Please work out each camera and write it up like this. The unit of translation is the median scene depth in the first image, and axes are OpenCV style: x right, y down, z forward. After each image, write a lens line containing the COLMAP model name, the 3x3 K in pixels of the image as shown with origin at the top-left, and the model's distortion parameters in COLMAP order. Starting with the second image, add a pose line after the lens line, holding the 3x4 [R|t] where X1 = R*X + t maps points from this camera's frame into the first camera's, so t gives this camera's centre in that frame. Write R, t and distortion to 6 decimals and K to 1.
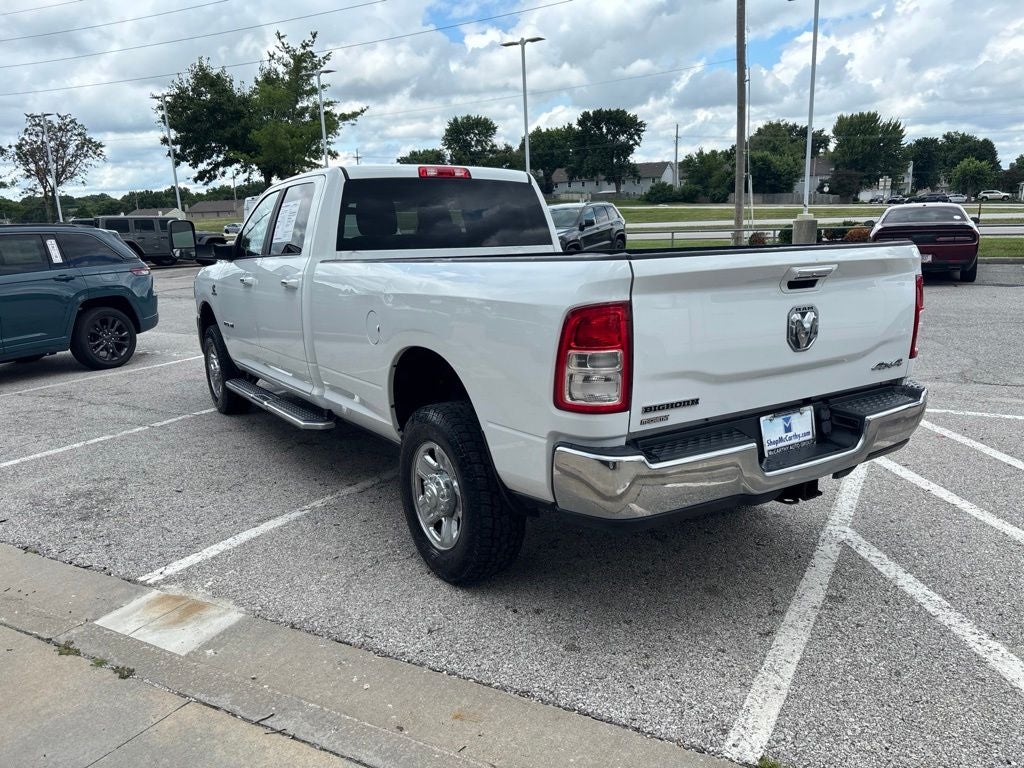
lens RADIAL K [[774.5, 0, 523.9], [0, 774.5, 392.6], [0, 0, 1]] dist [0.043818, -0.059103]
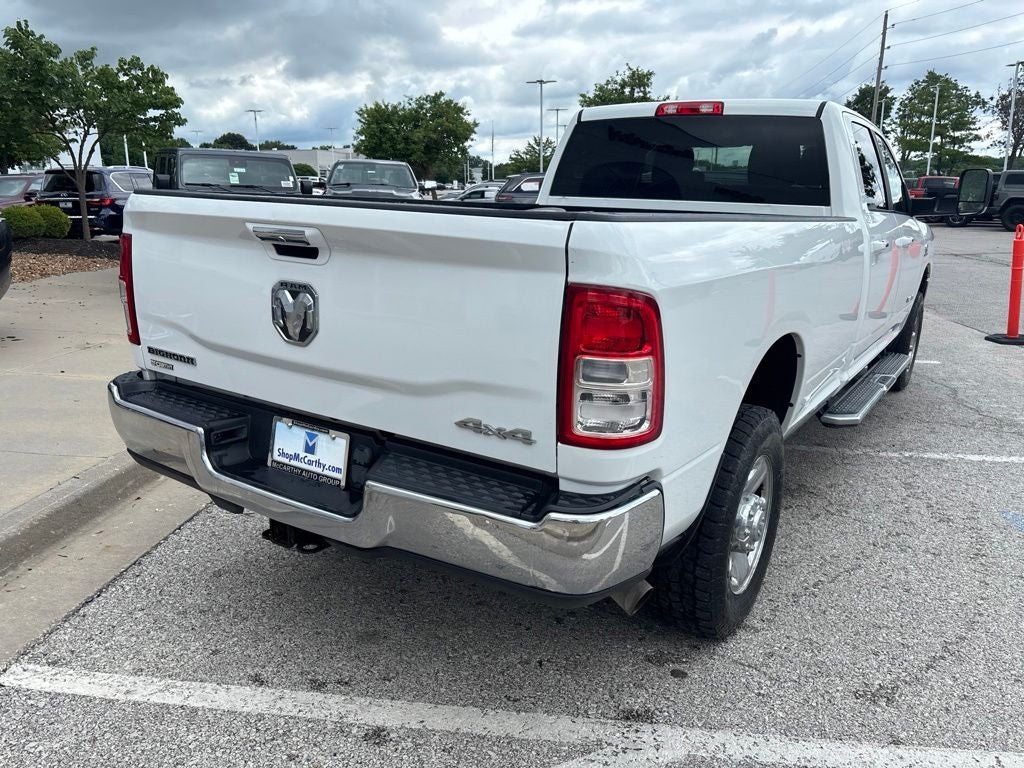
lens RADIAL K [[778.0, 0, 511.6], [0, 778.0, 379.7], [0, 0, 1]] dist [0.048308, -0.059224]
pose [[0.391013, 0.258345, -0.883383, 0.658531], [-0.224767, 0.957540, 0.180544, -0.120665], [0.892518, 0.127961, 0.432478, 0.529394]]
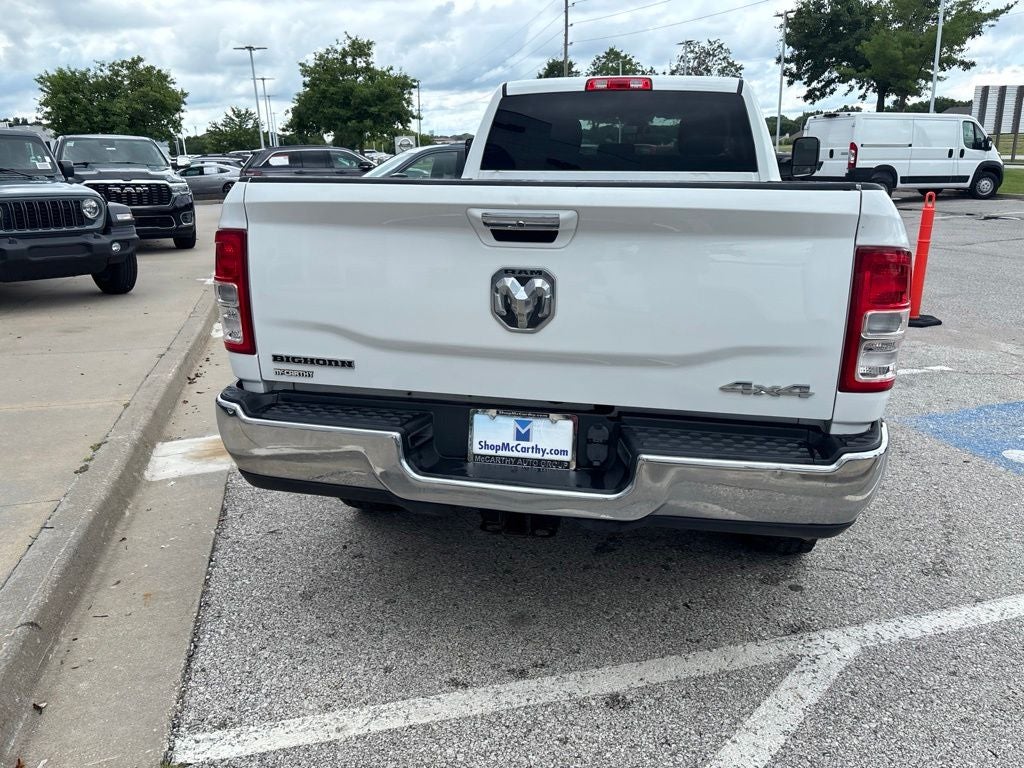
lens RADIAL K [[778.7, 0, 510.4], [0, 778.7, 379.9], [0, 0, 1]] dist [0.046149, -0.056364]
pose [[0.694998, 0.219938, -0.684547, 0.511848], [-0.166534, 0.975418, 0.144315, -0.067202], [0.699460, 0.013701, 0.714541, 0.297370]]
